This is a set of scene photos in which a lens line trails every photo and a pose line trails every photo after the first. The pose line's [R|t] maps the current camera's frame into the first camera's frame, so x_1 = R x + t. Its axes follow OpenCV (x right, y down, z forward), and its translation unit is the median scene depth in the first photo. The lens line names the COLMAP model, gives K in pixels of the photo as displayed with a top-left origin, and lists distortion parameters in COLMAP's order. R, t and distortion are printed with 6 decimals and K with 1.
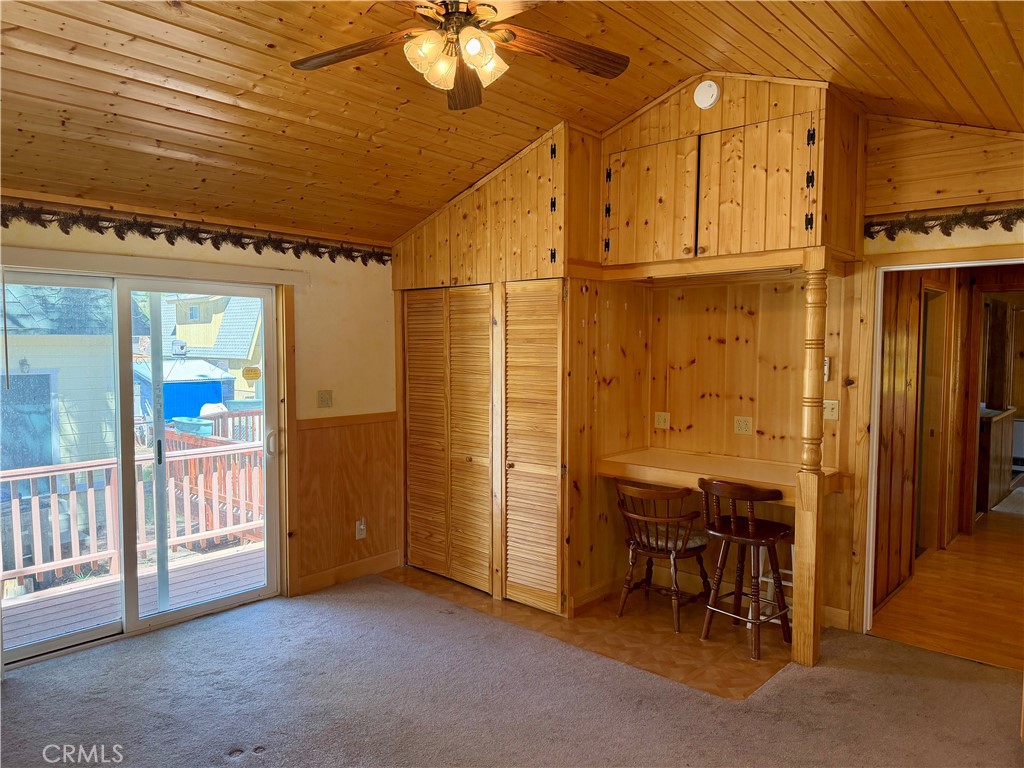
lens RADIAL K [[710.3, 0, 502.9], [0, 710.3, 385.9], [0, 0, 1]] dist [0.090734, -0.119847]
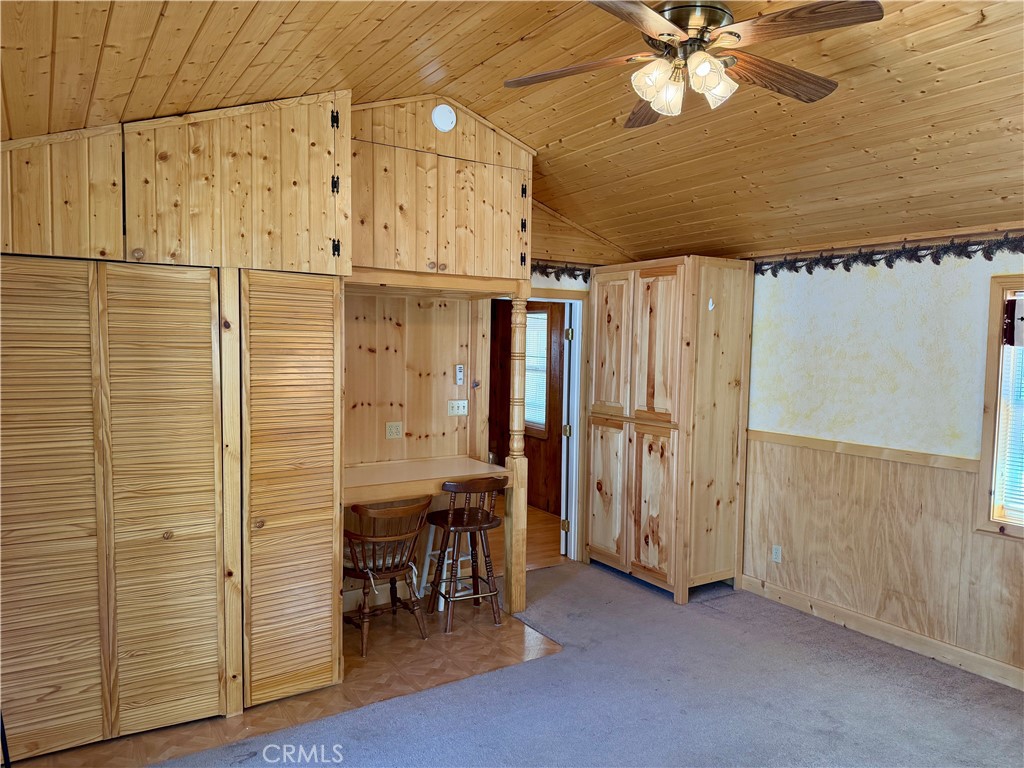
lens RADIAL K [[710.3, 0, 505.1], [0, 710.3, 388.3], [0, 0, 1]] dist [0.090734, -0.119847]
pose [[0.262210, -0.059563, 0.963171, -0.662895], [0.041169, 0.997875, 0.050501, -0.055927], [-0.964132, 0.026410, 0.264105, 0.593194]]
